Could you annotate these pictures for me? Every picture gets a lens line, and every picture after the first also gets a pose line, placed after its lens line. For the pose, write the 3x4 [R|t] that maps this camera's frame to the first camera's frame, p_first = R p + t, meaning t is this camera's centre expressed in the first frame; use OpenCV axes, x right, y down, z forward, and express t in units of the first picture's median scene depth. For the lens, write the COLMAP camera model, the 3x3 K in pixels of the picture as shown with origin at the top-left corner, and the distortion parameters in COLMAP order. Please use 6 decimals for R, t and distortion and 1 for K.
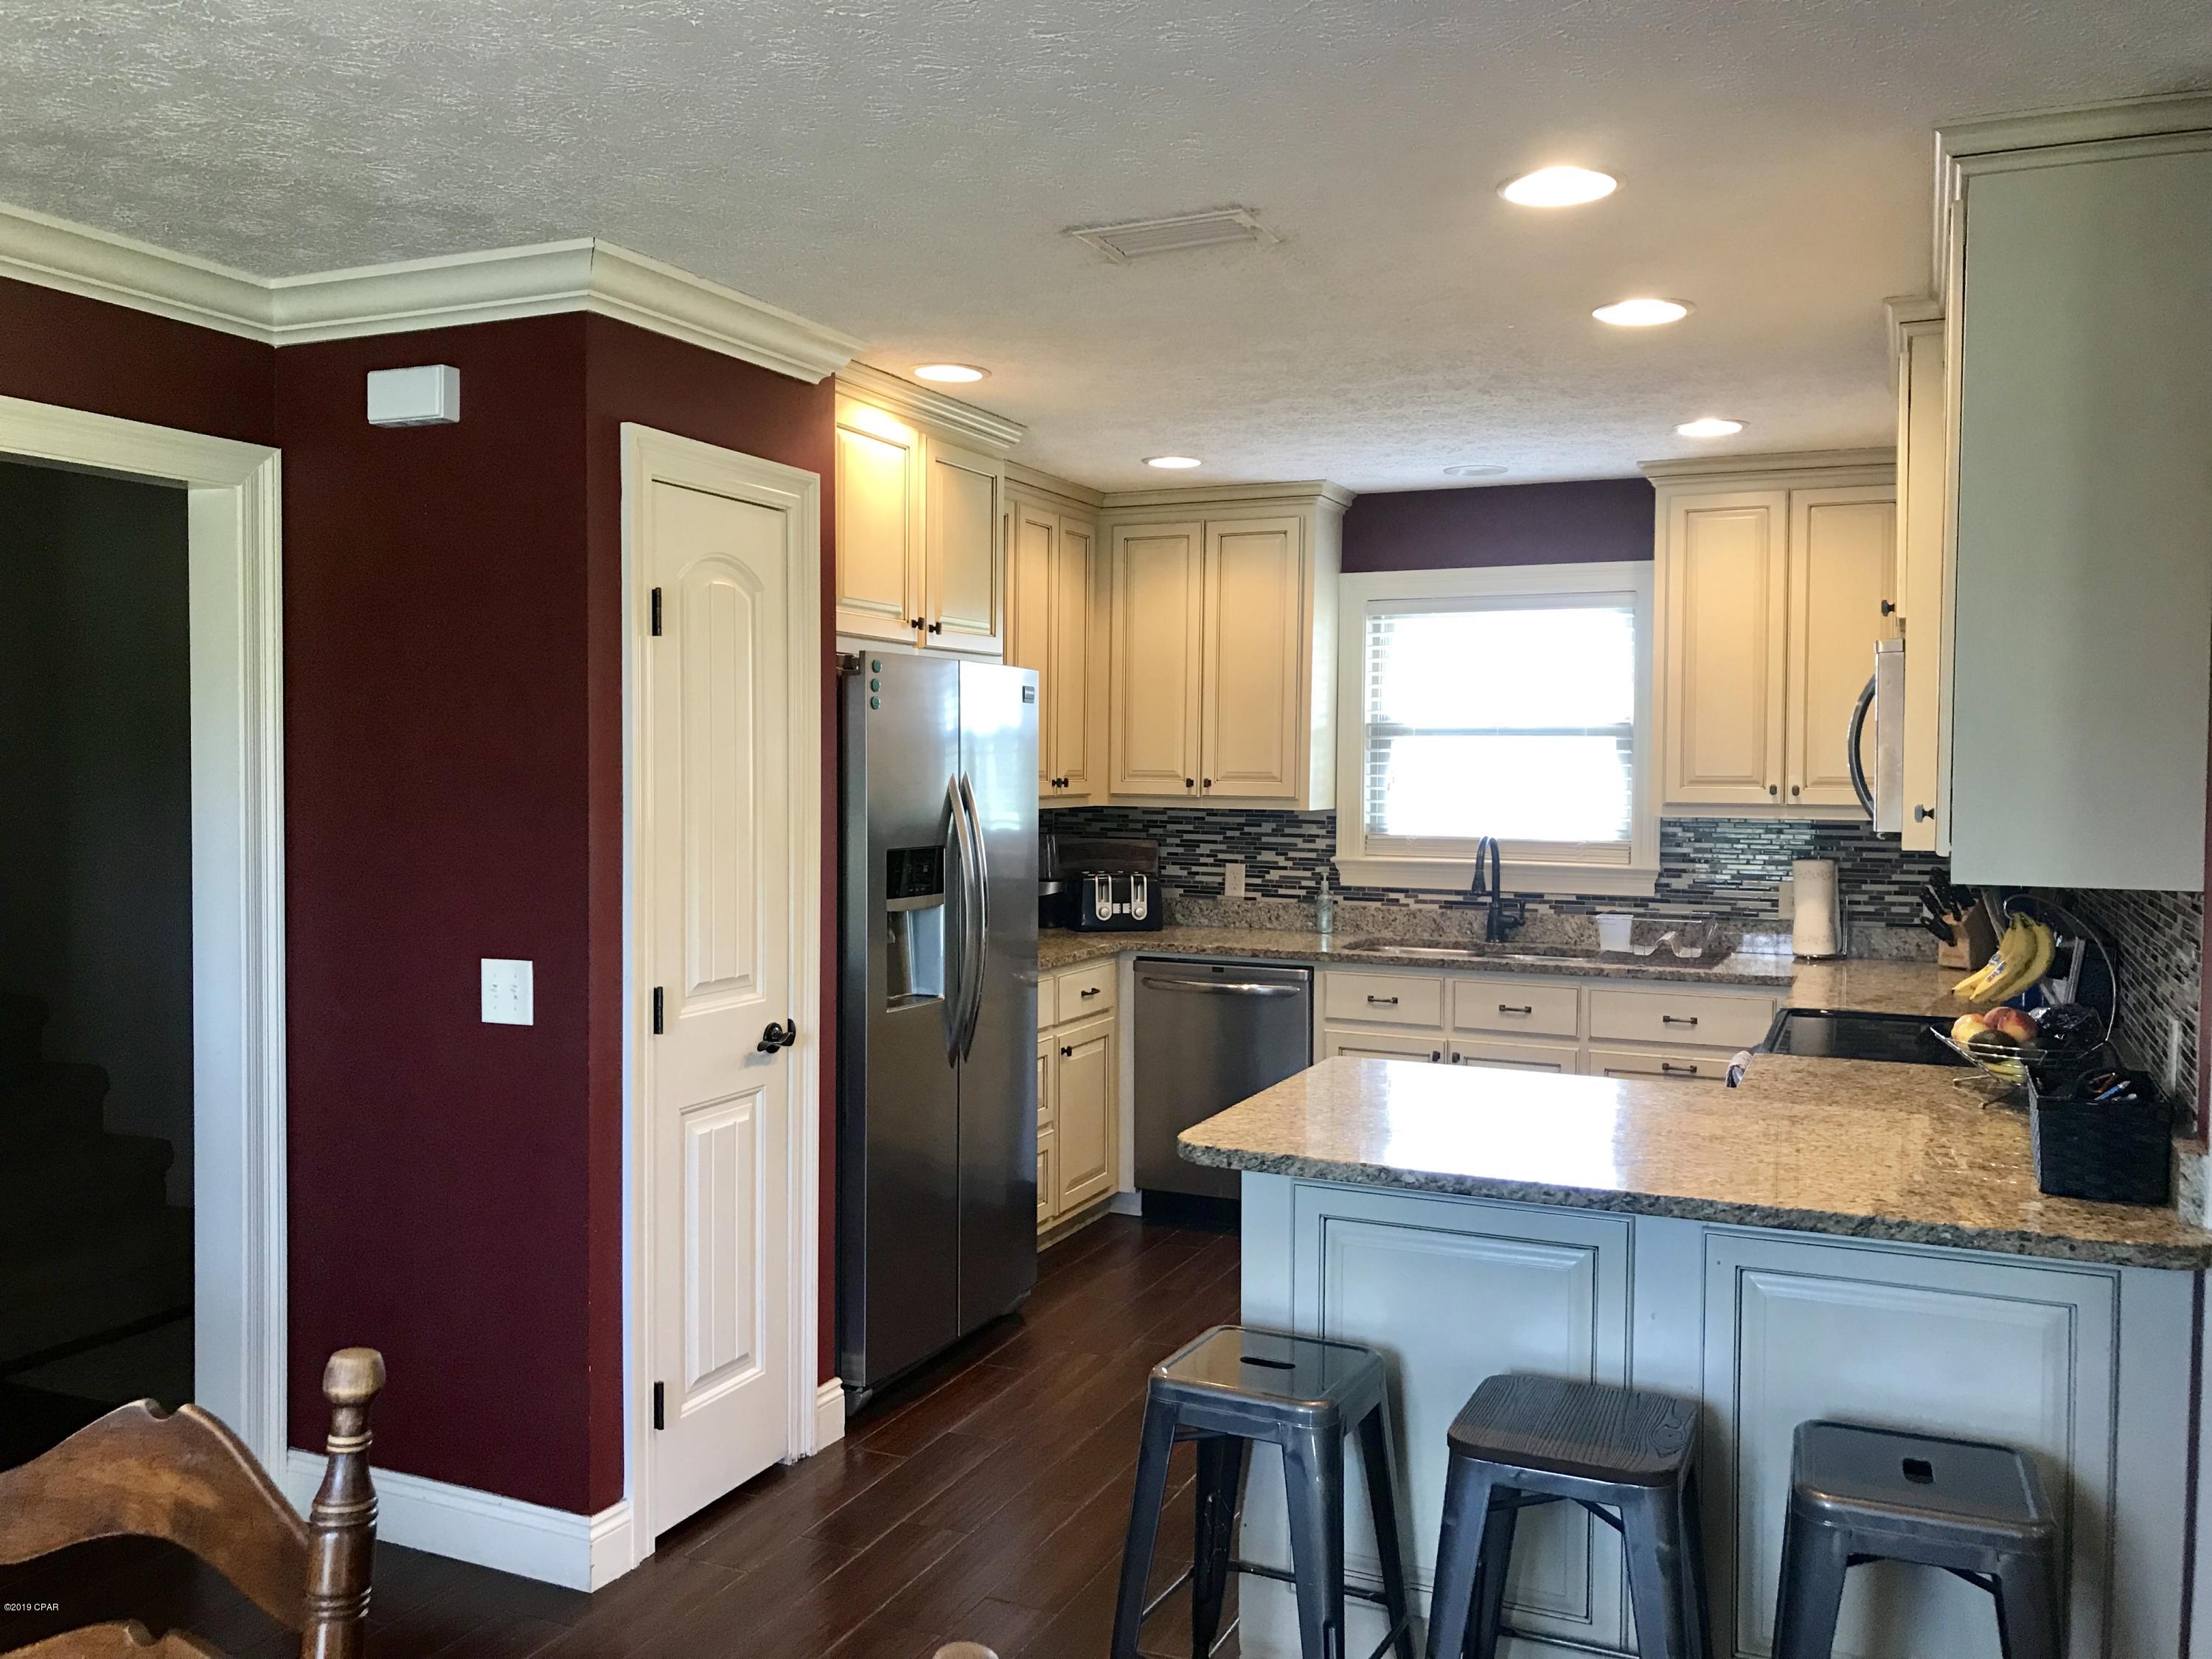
lens RADIAL K [[1810.0, 0, 1097.5], [0, 1810.0, 816.4], [0, 0, 1]] dist [0.081282, -0.128348]
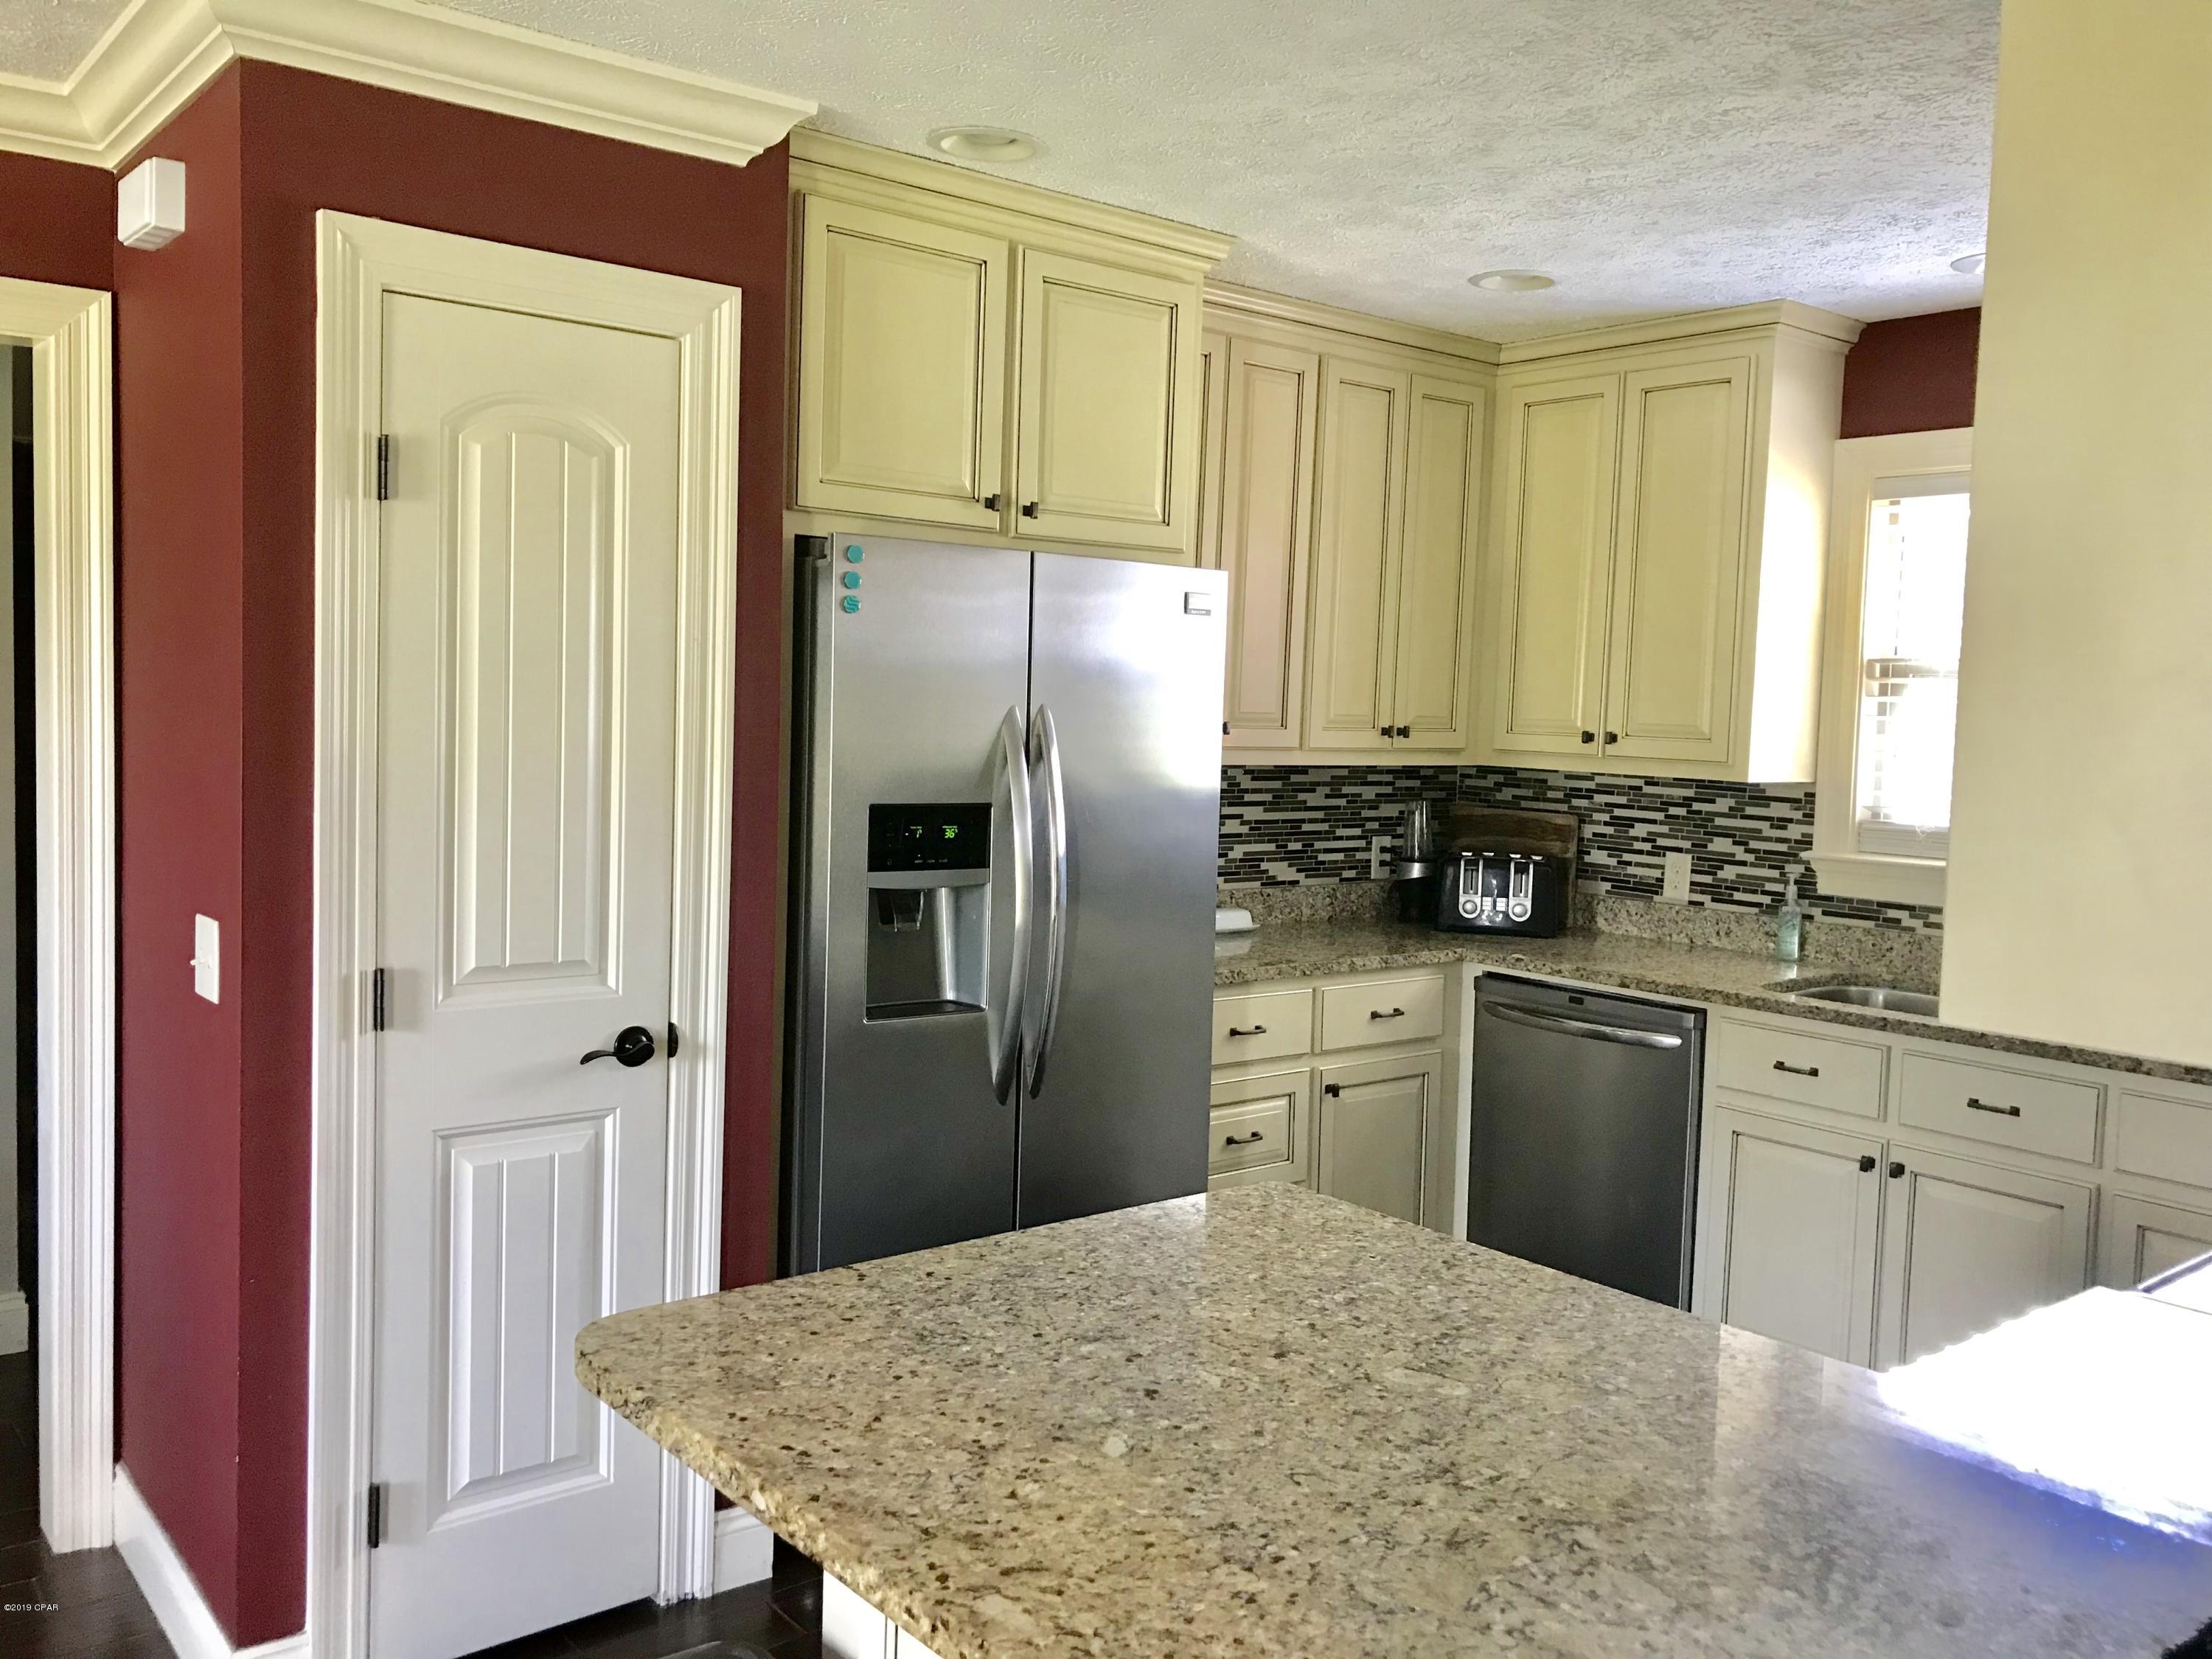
lens RADIAL K [[1852.0, 0, 1111.1], [0, 1852.0, 799.9], [0, 0, 1]] dist [0.035917, -0.000084]
pose [[0.895916, 0.045906, -0.441845, 0.206018], [-0.040011, 0.998942, 0.022658, -0.002862], [0.442418, -0.002621, 0.896805, 0.245636]]
